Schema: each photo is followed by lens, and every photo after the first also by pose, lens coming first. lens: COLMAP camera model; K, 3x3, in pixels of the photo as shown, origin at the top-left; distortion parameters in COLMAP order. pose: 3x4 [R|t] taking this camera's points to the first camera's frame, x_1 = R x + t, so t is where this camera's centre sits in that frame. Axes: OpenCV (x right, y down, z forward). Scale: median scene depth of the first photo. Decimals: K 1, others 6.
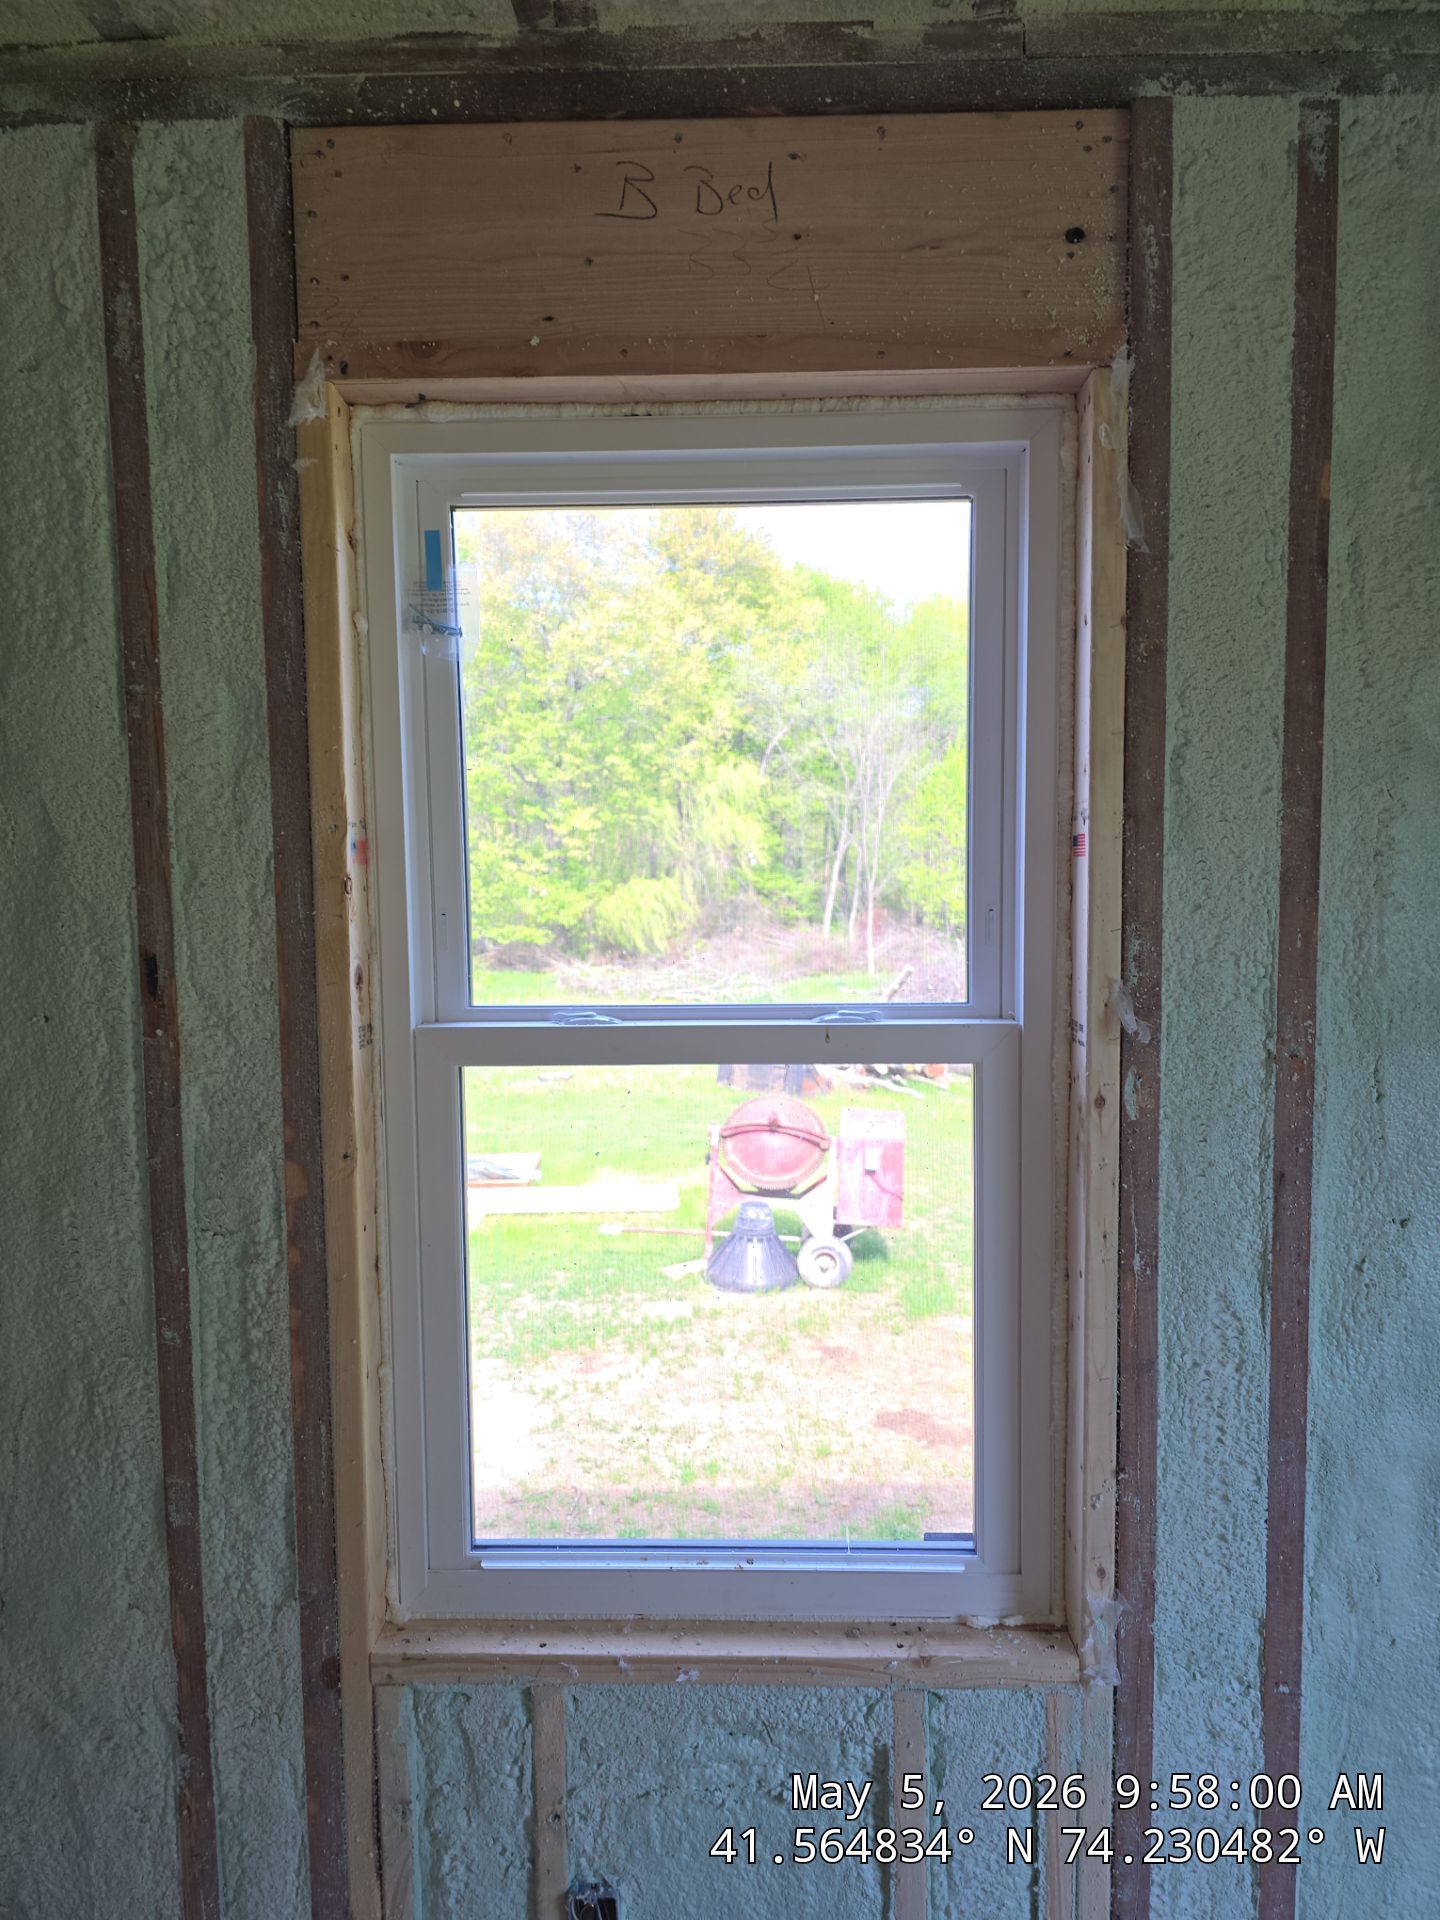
lens RADIAL K [[1267.5, 0, 708.7], [0, 1267.5, 952.7], [0, 0, 1]] dist [0.049551, -0.045711]
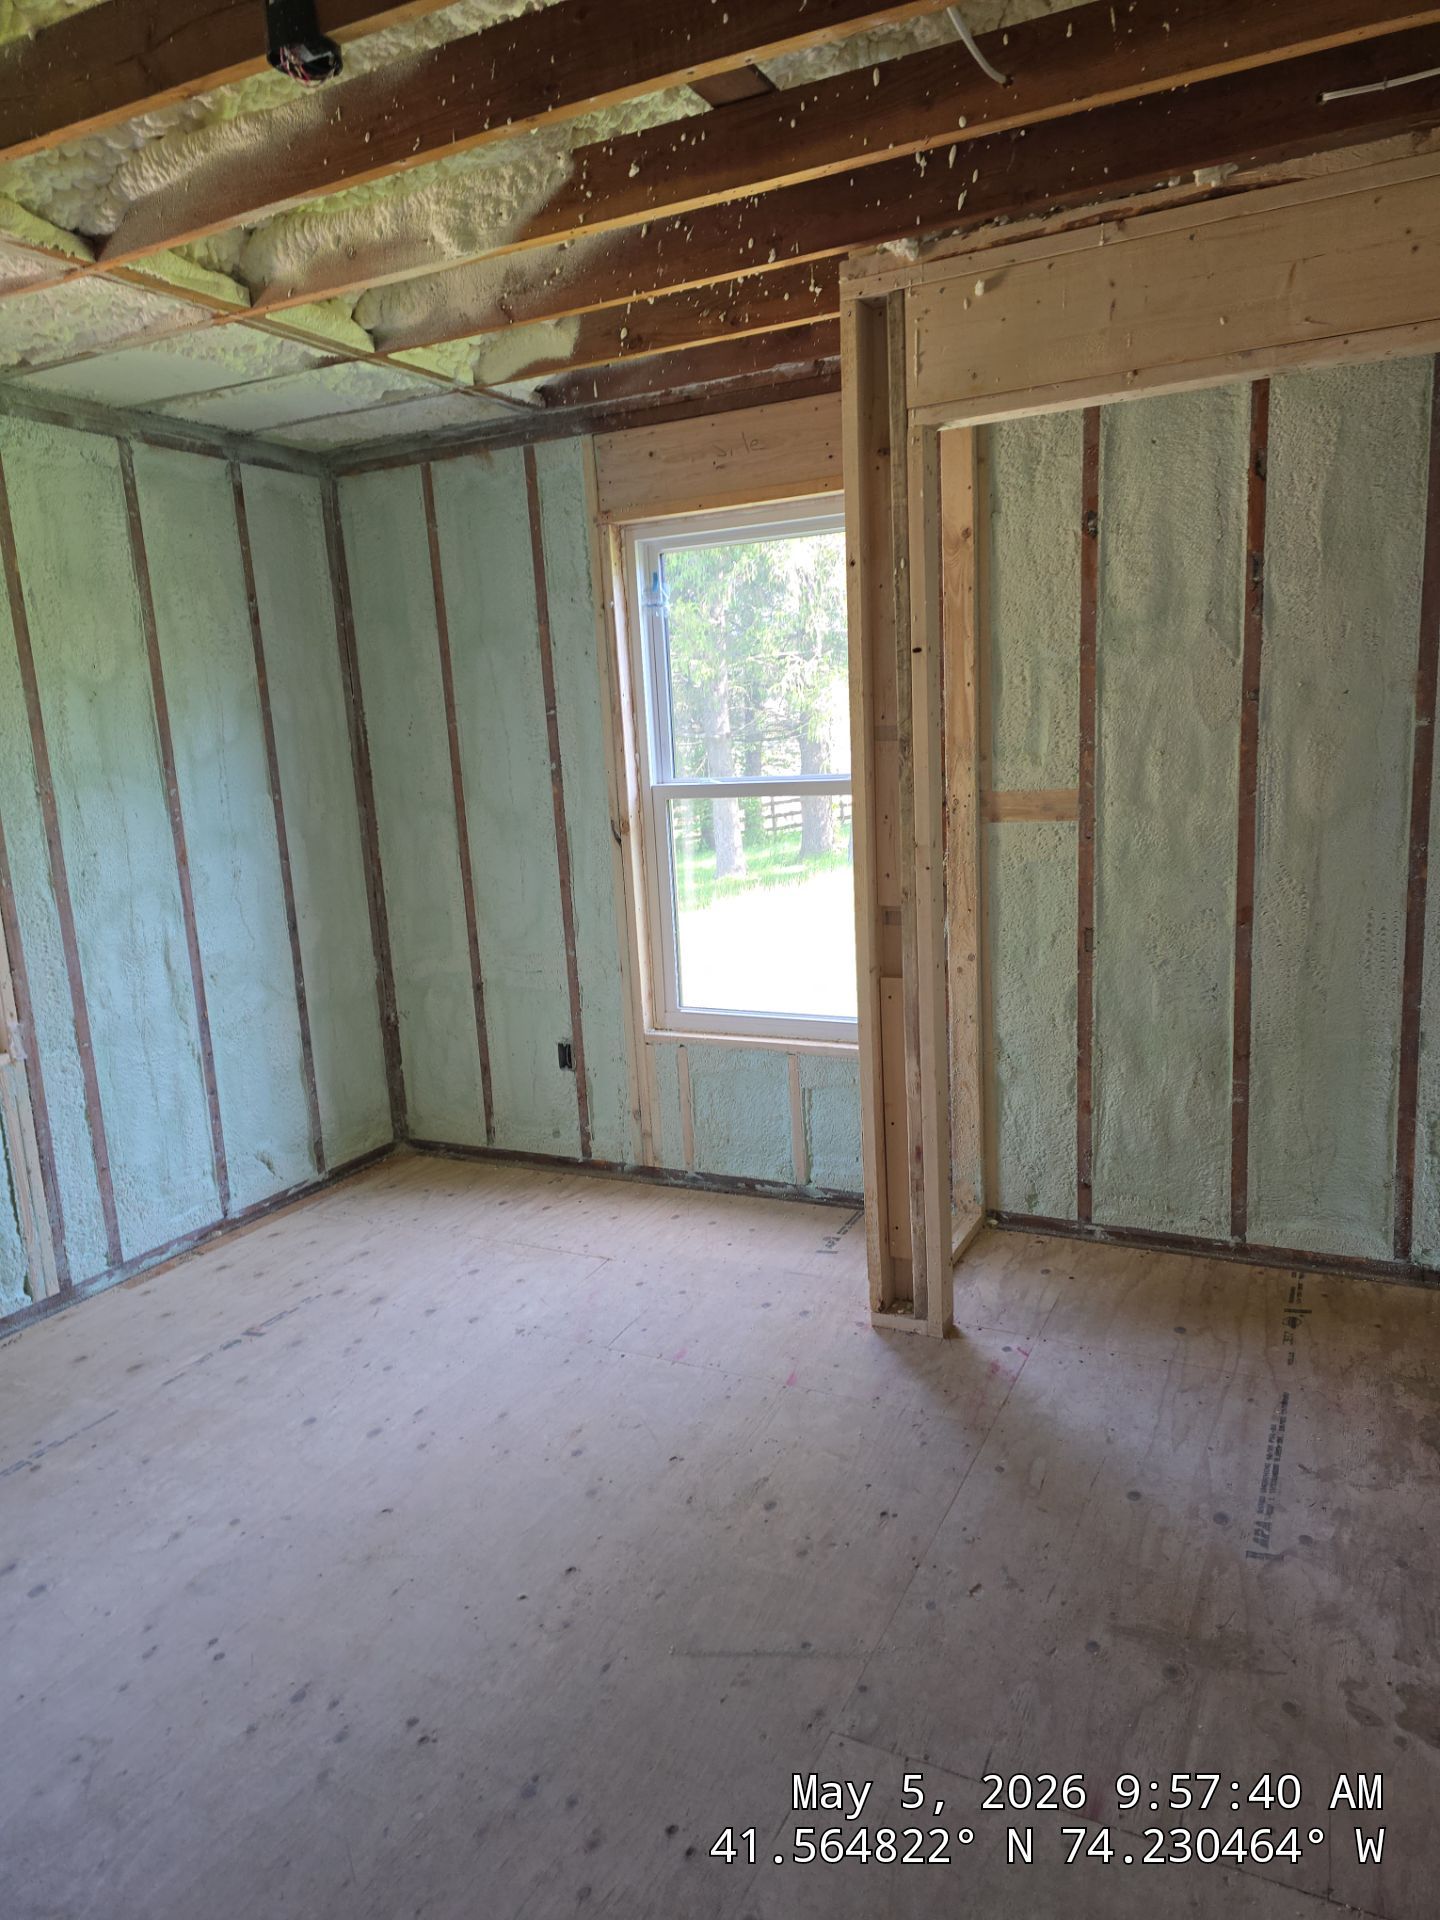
lens RADIAL K [[1267.5, 0, 720.7], [0, 1267.5, 966.3], [0, 0, 1]] dist [0.049551, -0.045711]
pose [[0.428852, -0.183419, 0.884559, -1.269233], [0.117657, 0.982171, 0.146617, 0.200771], [-0.895680, 0.041197, 0.442786, -1.302015]]
